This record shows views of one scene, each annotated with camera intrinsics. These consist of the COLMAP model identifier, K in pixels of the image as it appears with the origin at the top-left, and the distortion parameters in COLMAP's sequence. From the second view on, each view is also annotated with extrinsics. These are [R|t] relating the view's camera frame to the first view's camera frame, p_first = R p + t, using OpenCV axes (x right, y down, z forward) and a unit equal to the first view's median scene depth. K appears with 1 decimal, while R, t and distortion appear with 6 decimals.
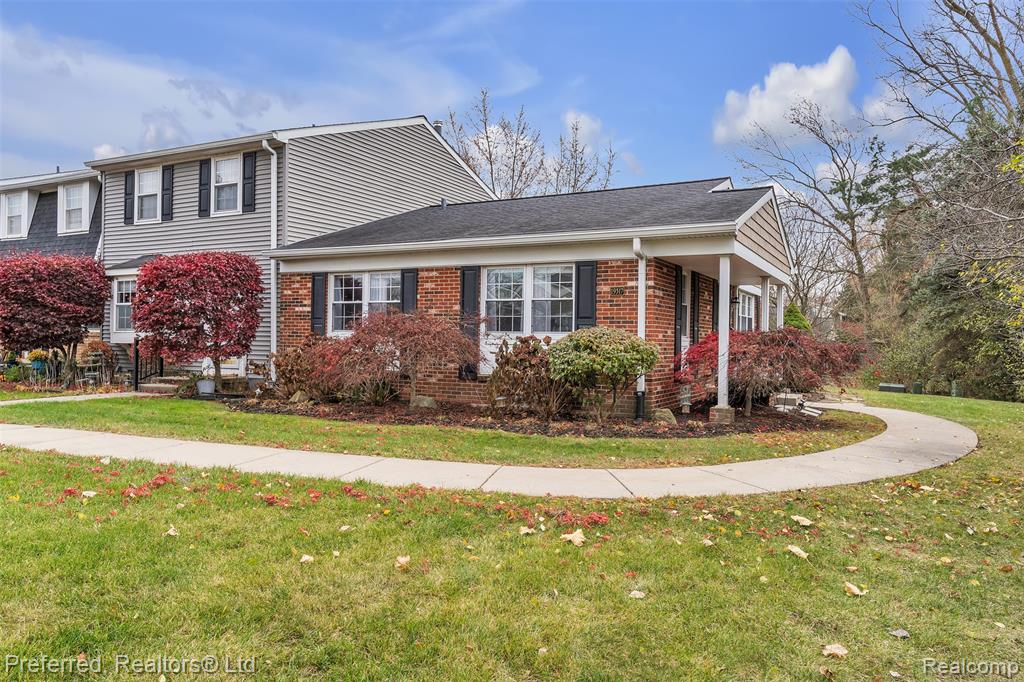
lens RADIAL K [[732.1, 0, 512.0], [0, 732.1, 341.0], [0, 0, 1]] dist [0.002553, 0.003475]
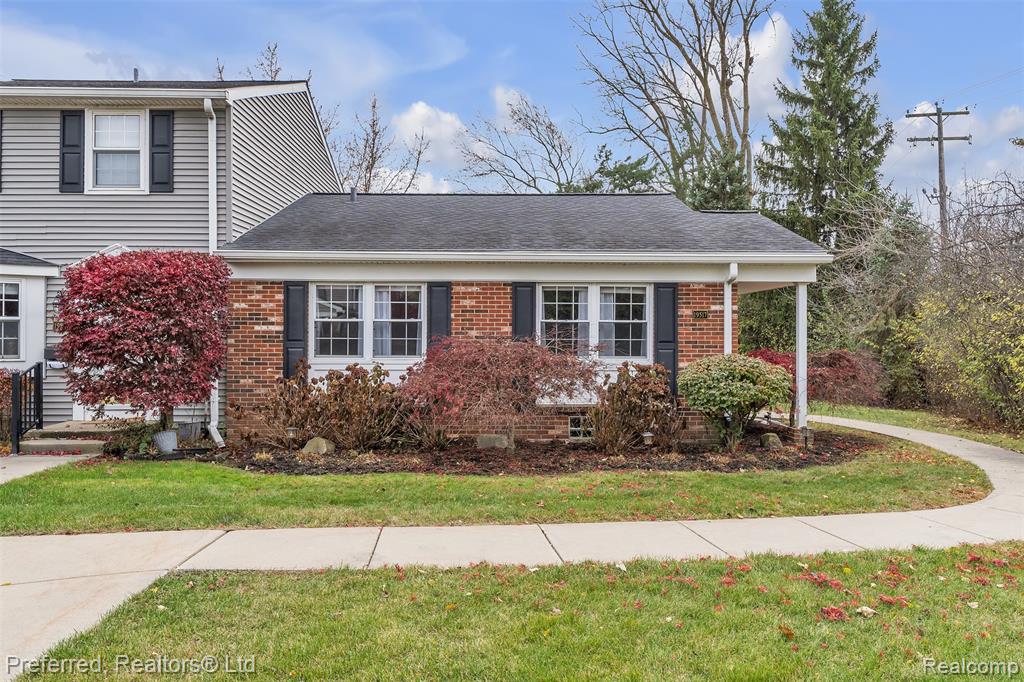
lens RADIAL K [[712.3, 0, 512.0], [0, 712.3, 341.0], [0, 0, 1]] dist [-0.004295, -0.006295]
pose [[0.866453, 0.005167, 0.499233, -0.470519], [0.010388, 0.999543, -0.028374, -0.007681], [-0.499151, 0.029771, 0.866003, 0.261416]]
